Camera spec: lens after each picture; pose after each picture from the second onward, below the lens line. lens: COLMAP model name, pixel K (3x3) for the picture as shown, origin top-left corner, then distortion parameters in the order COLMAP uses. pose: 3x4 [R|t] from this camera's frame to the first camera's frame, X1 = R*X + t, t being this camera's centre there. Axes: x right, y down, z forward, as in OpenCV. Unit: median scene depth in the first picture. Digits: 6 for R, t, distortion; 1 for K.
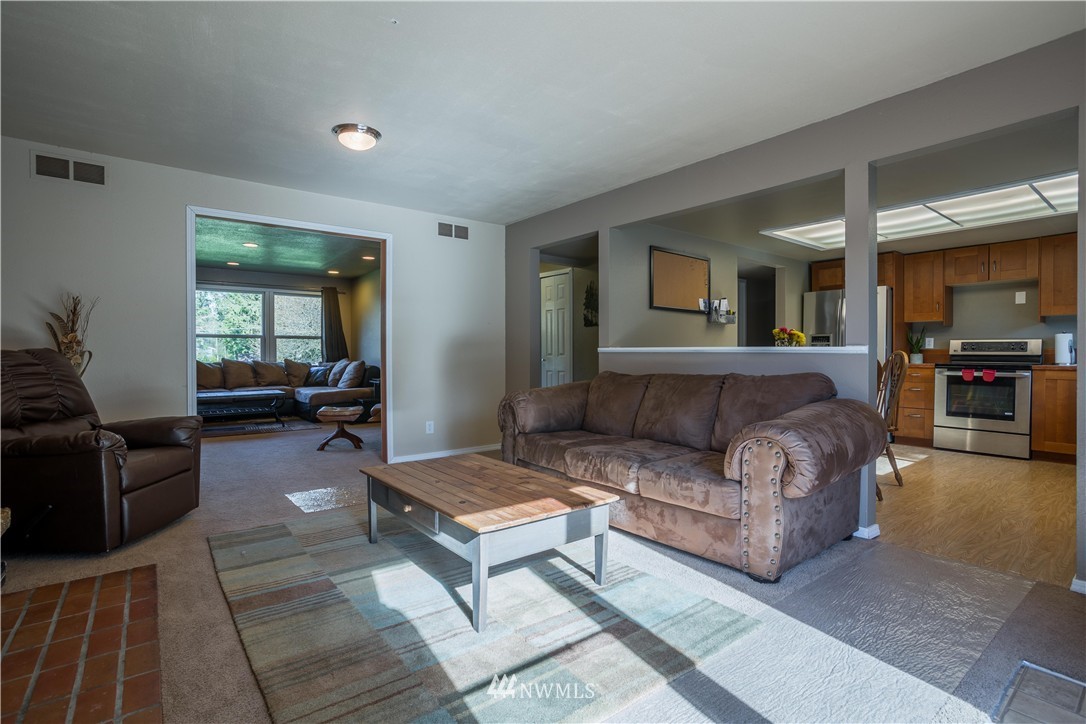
lens RADIAL K [[518.6, 0, 526.2], [0, 518.6, 369.7], [0, 0, 1]] dist [-0.017029, 0.000218]
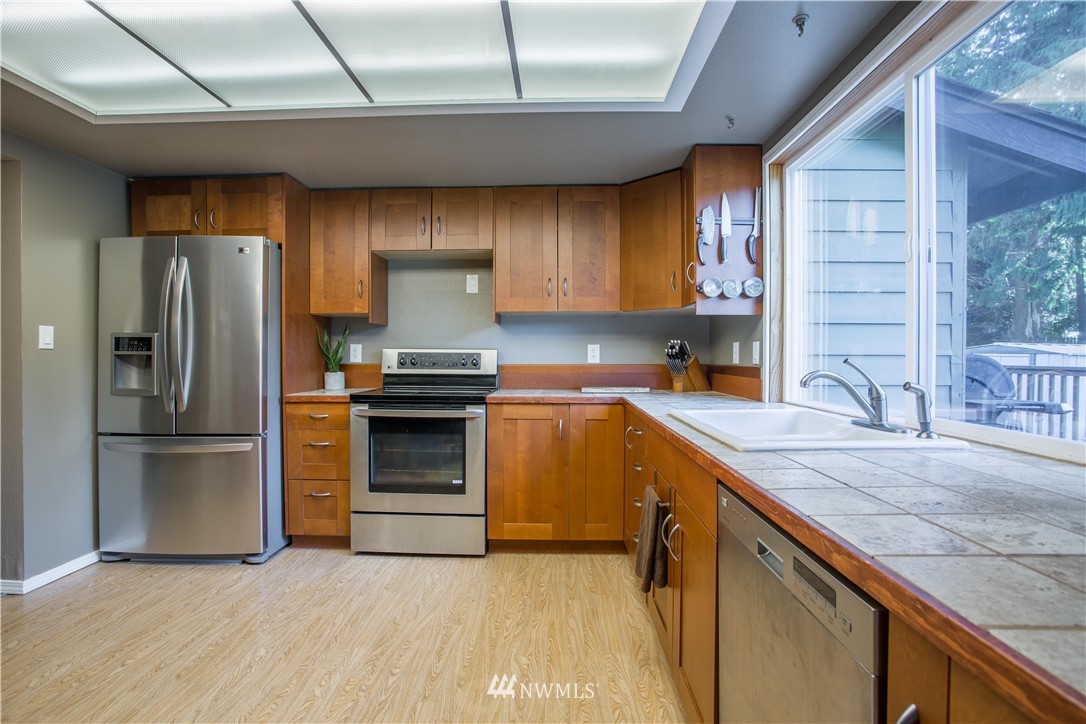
lens RADIAL K [[541.6, 0, 547.6], [0, 541.6, 358.3], [0, 0, 1]] dist [-0.059831, 0.031027]
pose [[0.628868, -0.001862, 0.777510, 0.174024], [0.014994, 0.999840, -0.009733, -0.014127], [-0.777368, 0.017778, 0.628795, 0.174113]]
